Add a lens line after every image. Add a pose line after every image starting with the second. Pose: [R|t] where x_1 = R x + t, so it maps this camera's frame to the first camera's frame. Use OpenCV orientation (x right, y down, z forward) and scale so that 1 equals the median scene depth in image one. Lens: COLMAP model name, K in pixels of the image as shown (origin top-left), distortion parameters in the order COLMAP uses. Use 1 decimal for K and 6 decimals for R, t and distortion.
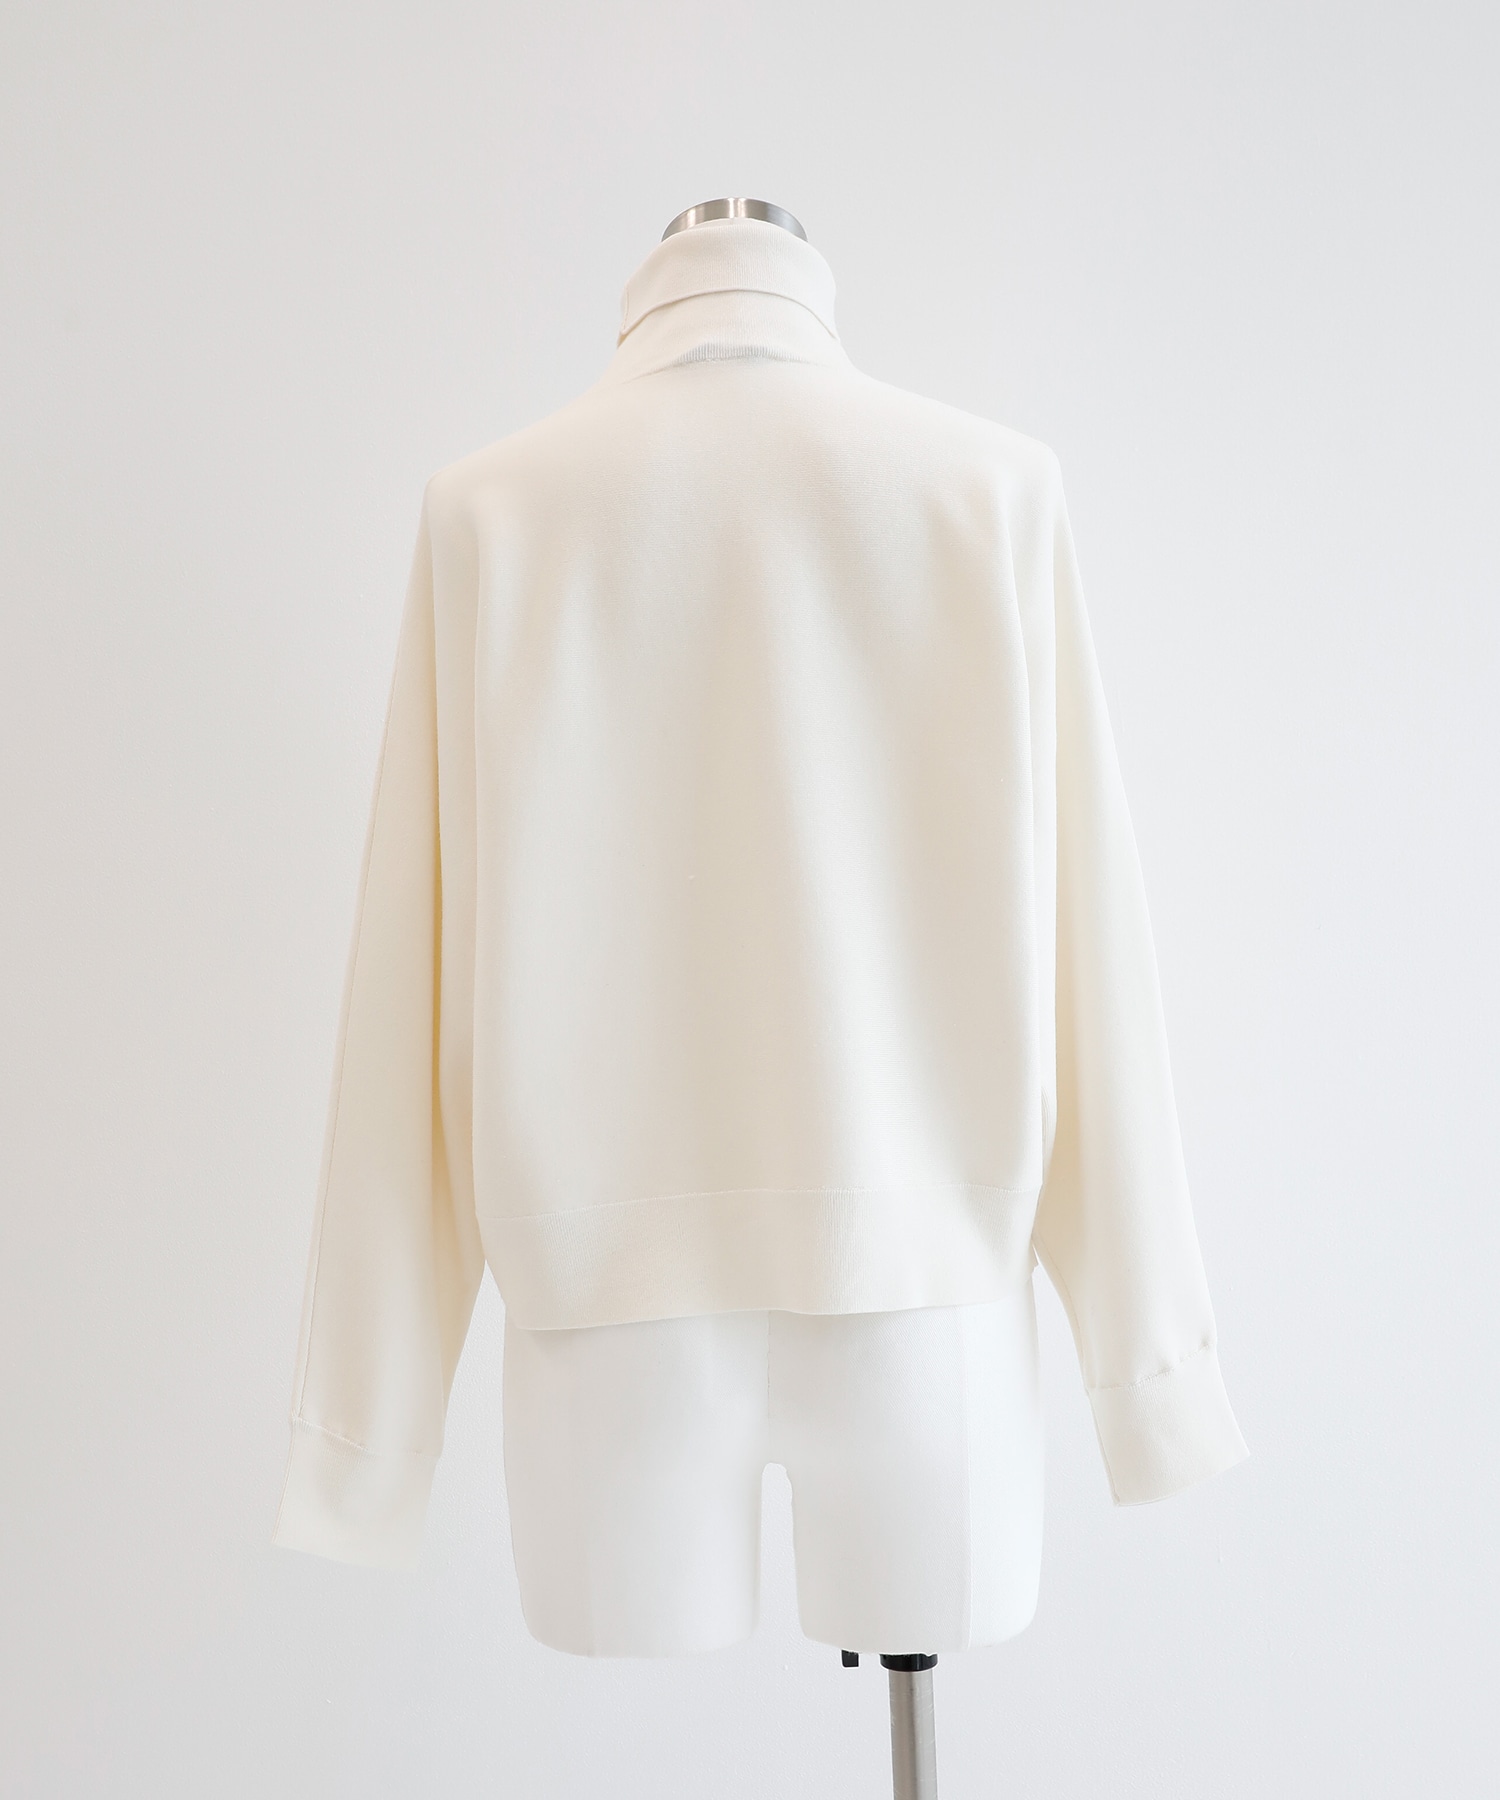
lens RADIAL K [[1906.5, 0, 750.0], [0, 1906.5, 900.0], [0, 0, 1]] dist [0.009396, 0.008284]
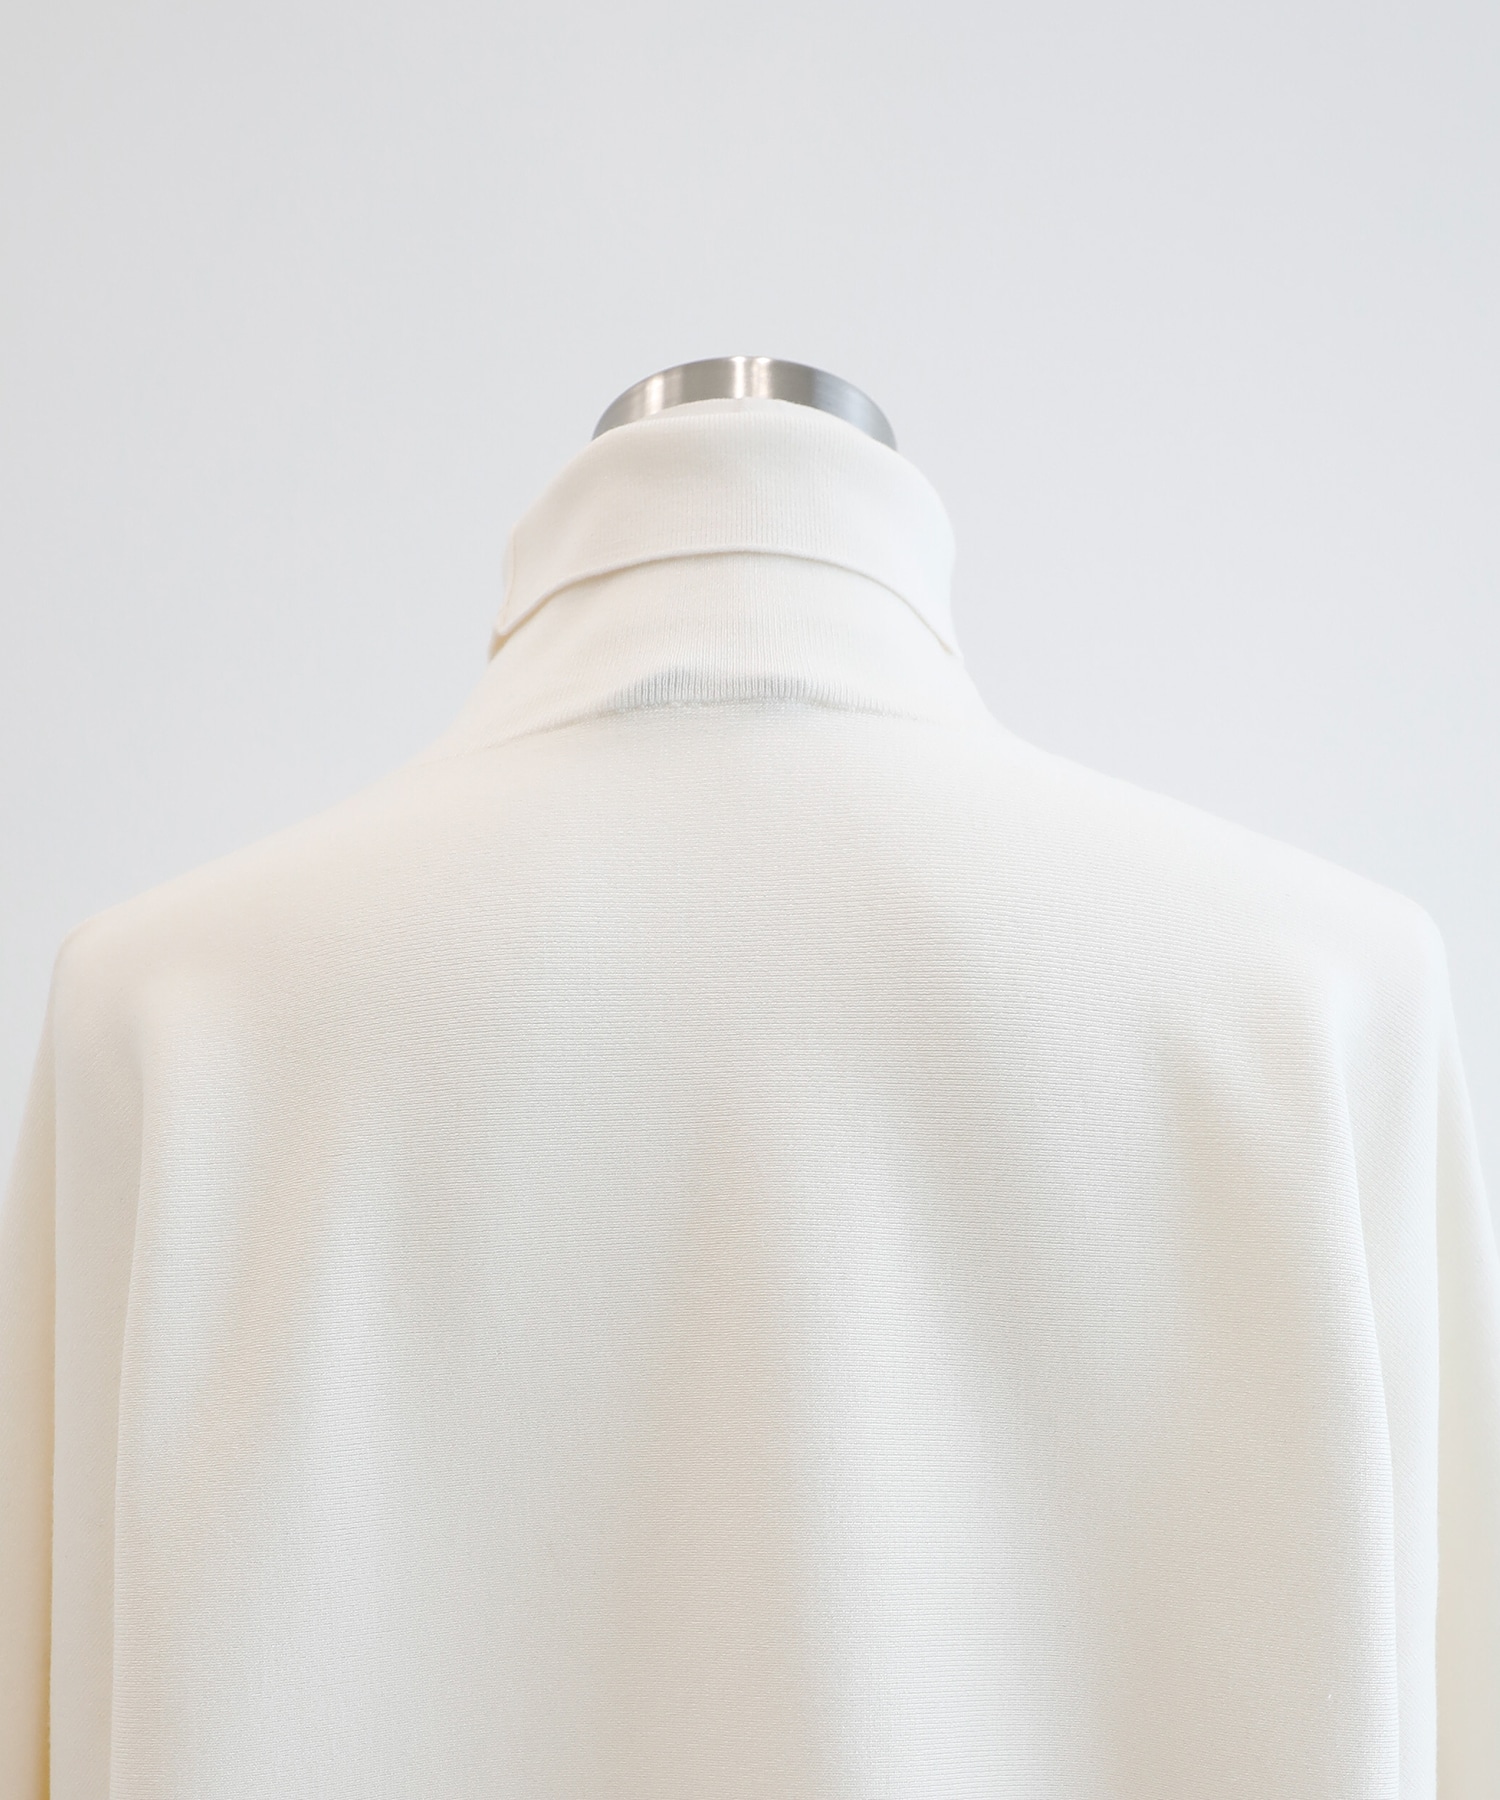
lens RADIAL K [[1856.5, 0, 750.0], [0, 1856.5, 900.0], [0, 0, 1]] dist [-0.019638, -0.010945]
pose [[0.999477, 0.027481, -0.017027, 0.004475], [-0.028522, 0.997523, -0.064296, -0.206021], [0.015218, 0.064748, 0.997786, 0.556214]]
